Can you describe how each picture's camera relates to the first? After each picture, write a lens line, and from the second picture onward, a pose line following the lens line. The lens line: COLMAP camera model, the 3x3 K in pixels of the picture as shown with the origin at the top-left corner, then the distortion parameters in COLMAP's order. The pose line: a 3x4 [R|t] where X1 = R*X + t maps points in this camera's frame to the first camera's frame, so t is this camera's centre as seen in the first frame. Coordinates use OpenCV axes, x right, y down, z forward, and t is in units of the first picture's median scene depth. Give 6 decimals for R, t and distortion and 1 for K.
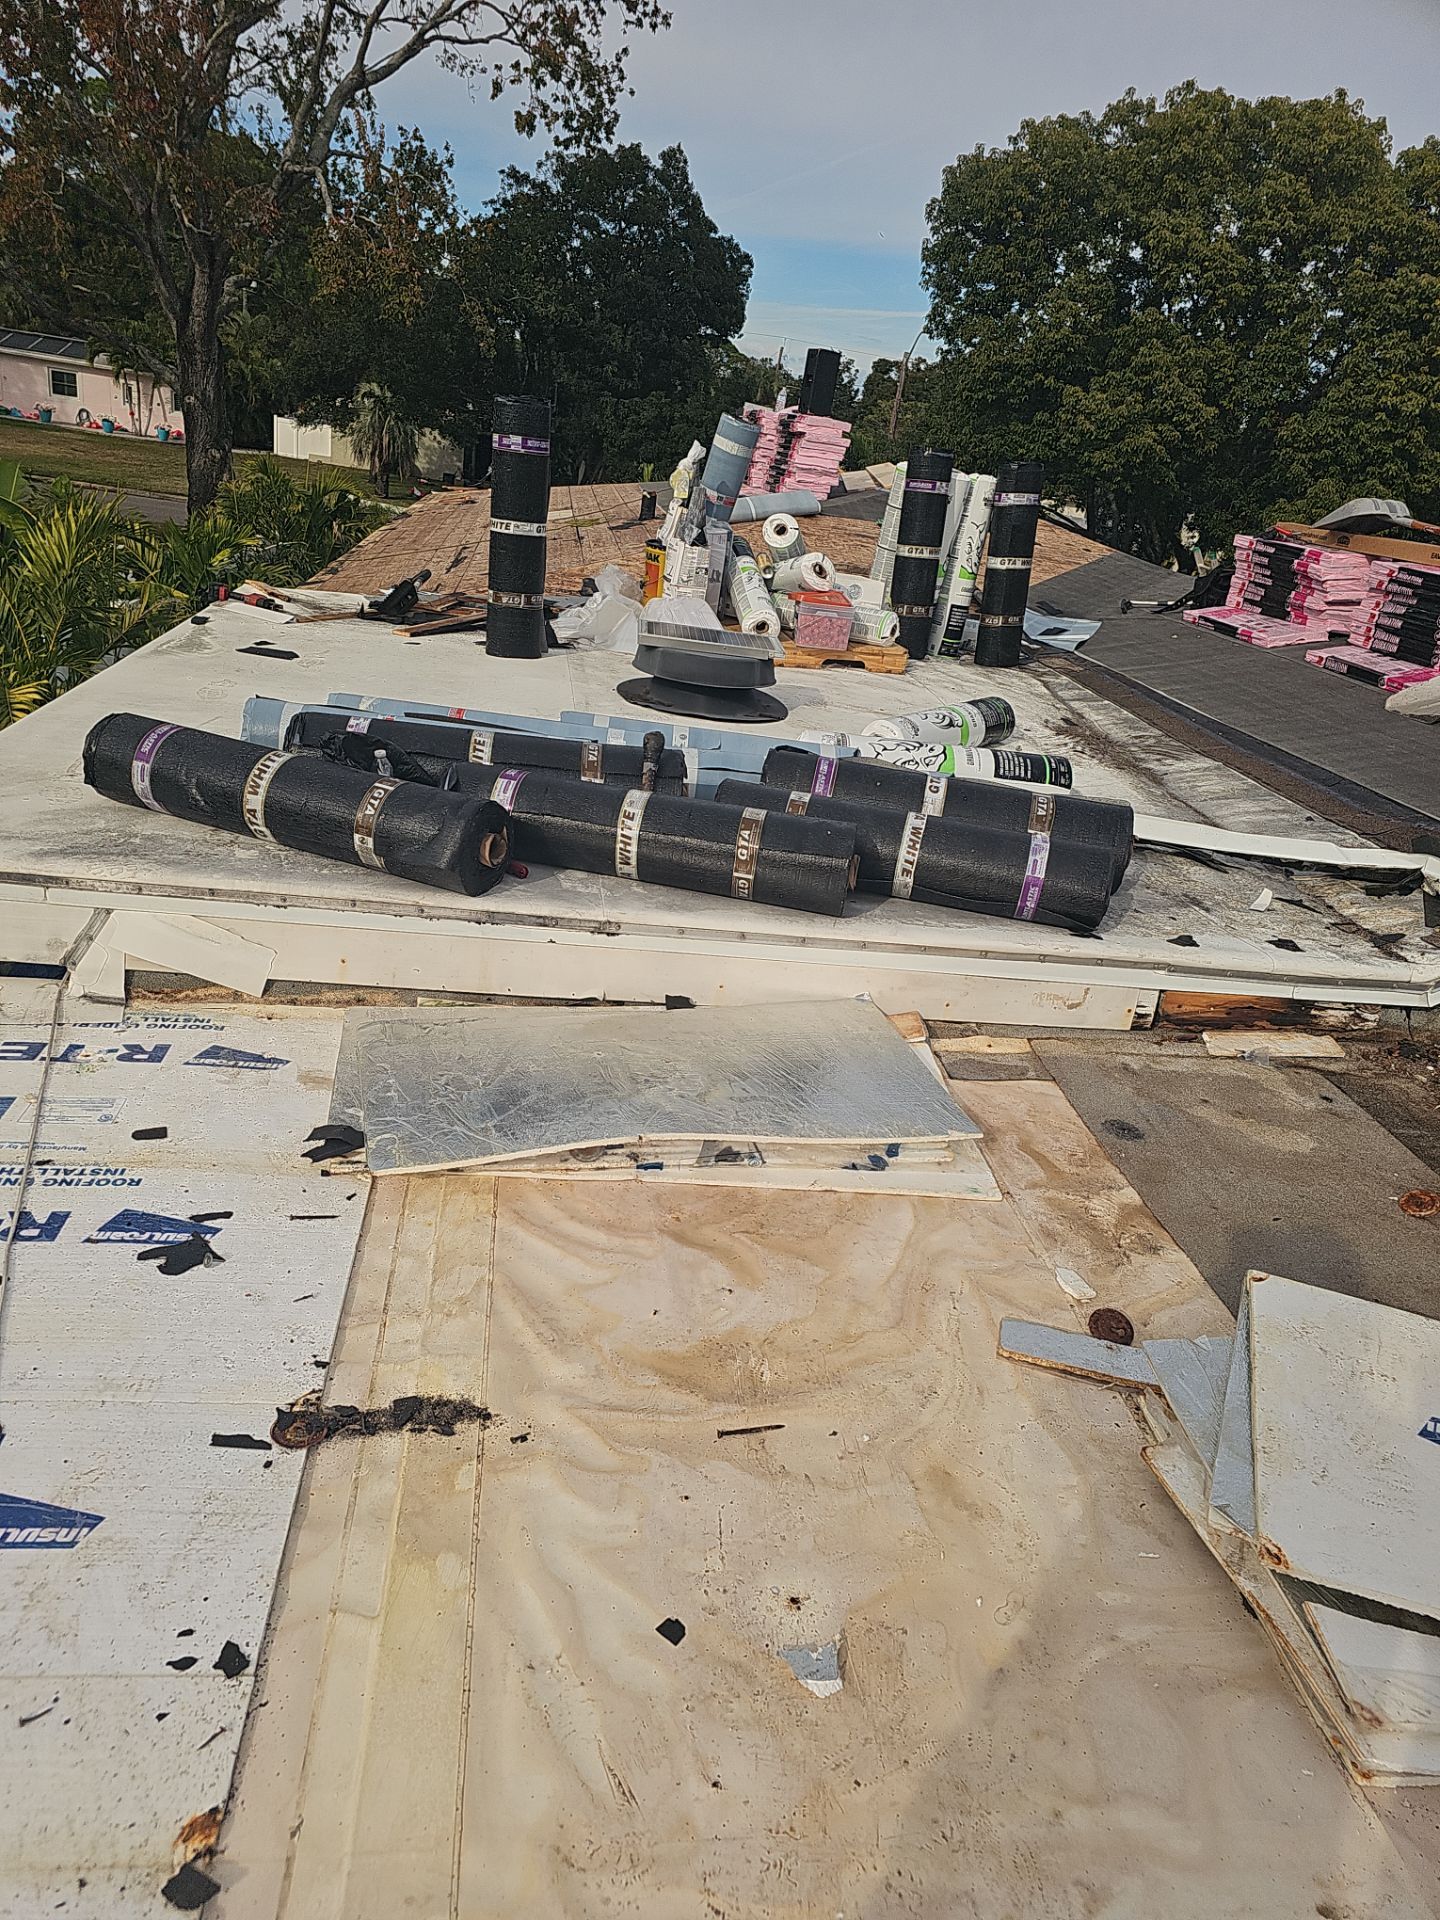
lens RADIAL K [[1247.3, 0, 720.8], [0, 1247.3, 997.1], [0, 0, 1]] dist [0.048207, -0.037007]
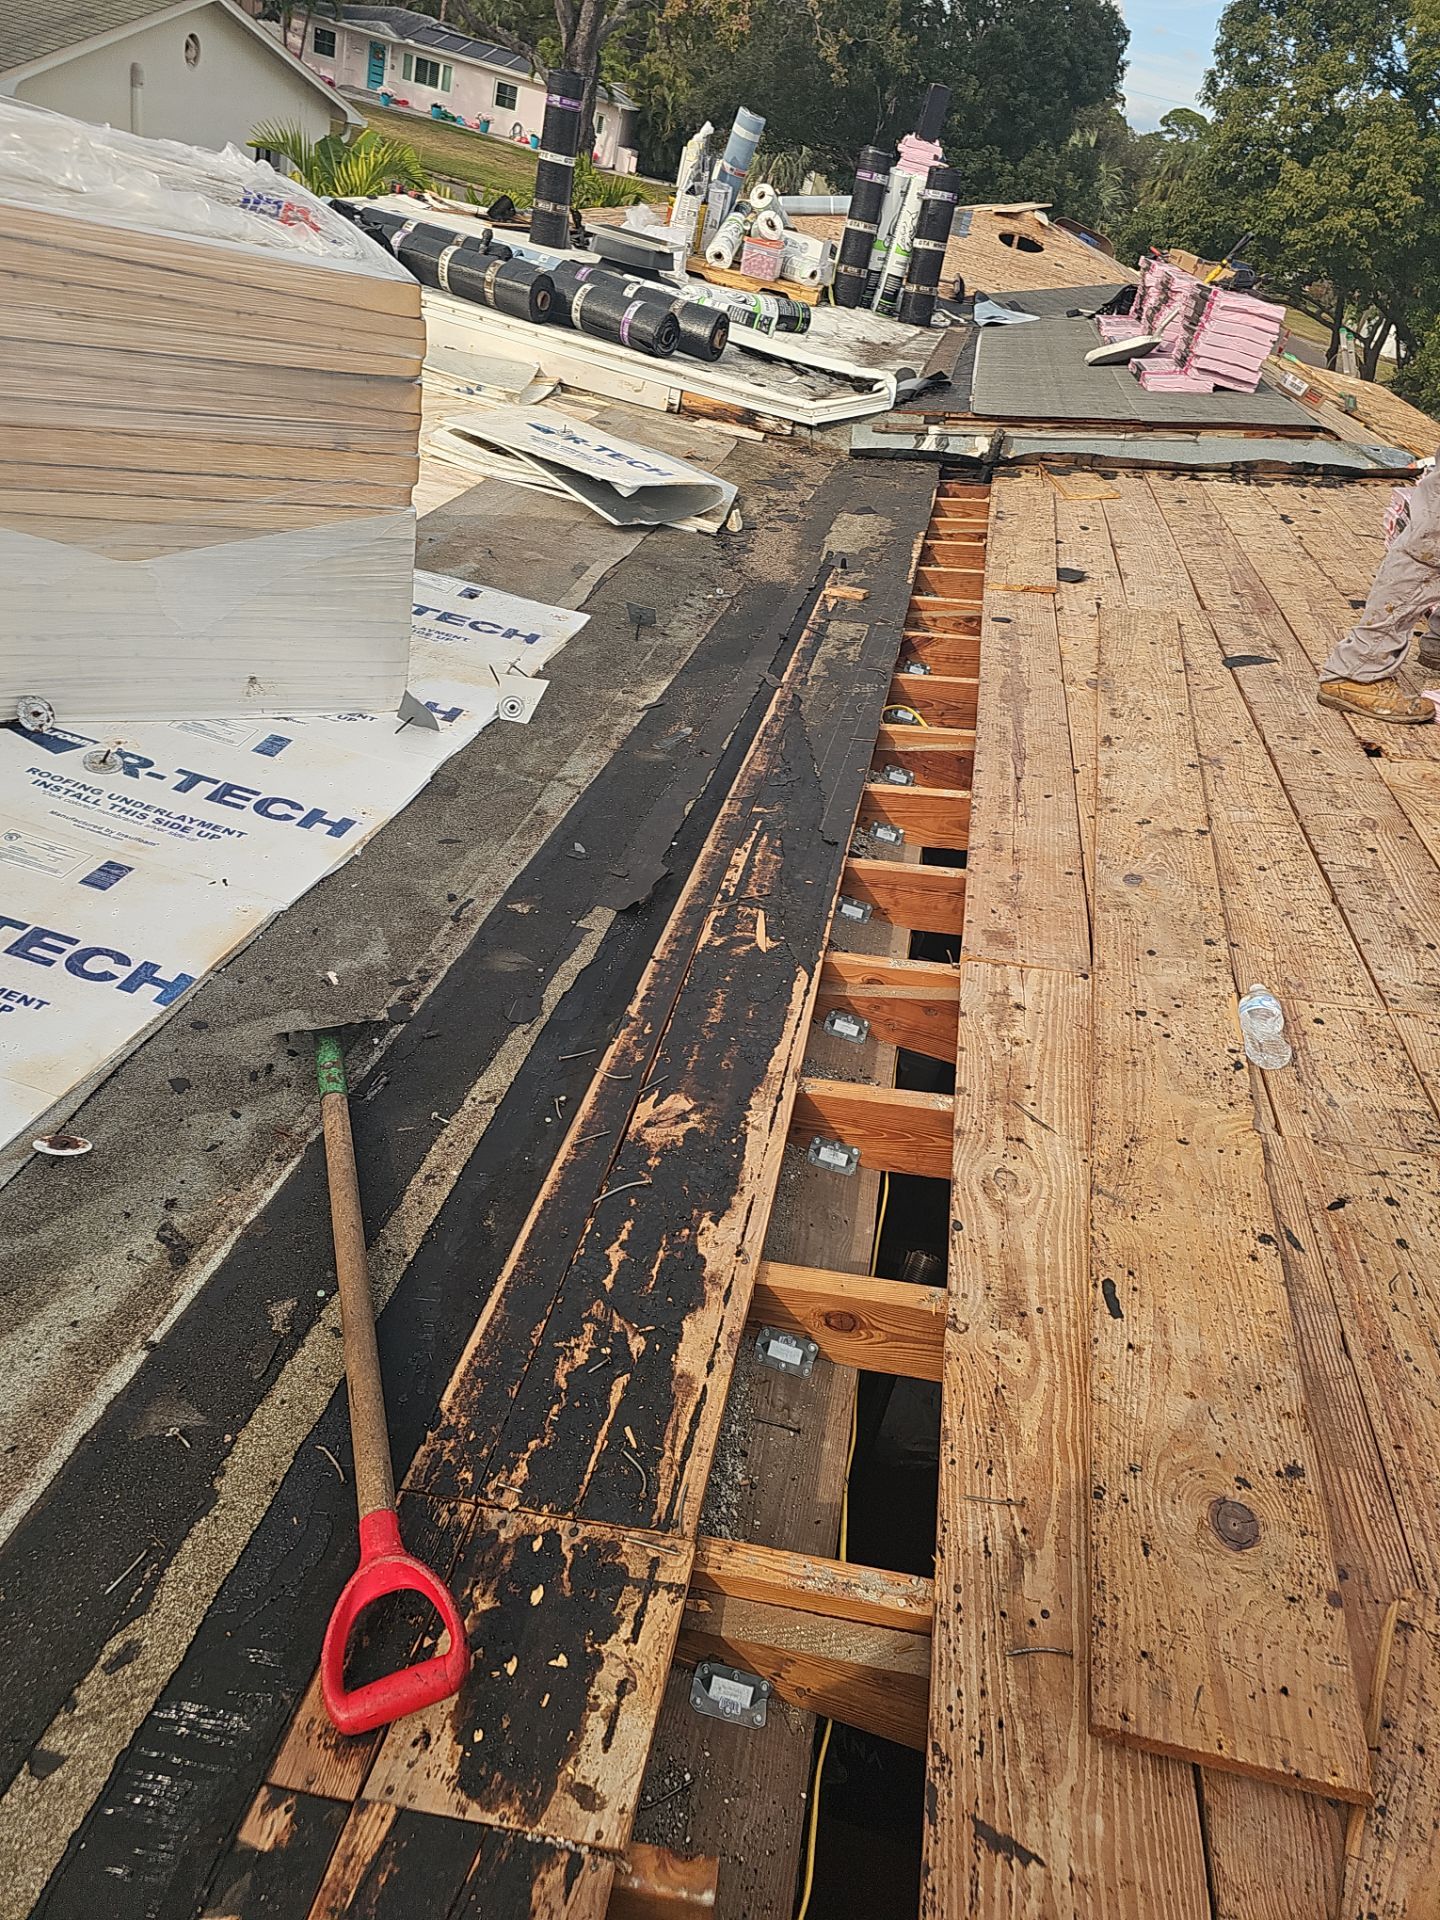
lens RADIAL K [[1270.9, 0, 721.1], [0, 1270.9, 969.4], [0, 0, 1]] dist [0.054031, -0.041710]
pose [[0.945227, 0.242937, -0.218006, 0.549963], [-0.216782, 0.966538, 0.137151, 0.302317], [0.244030, -0.082379, 0.966262, -0.533084]]
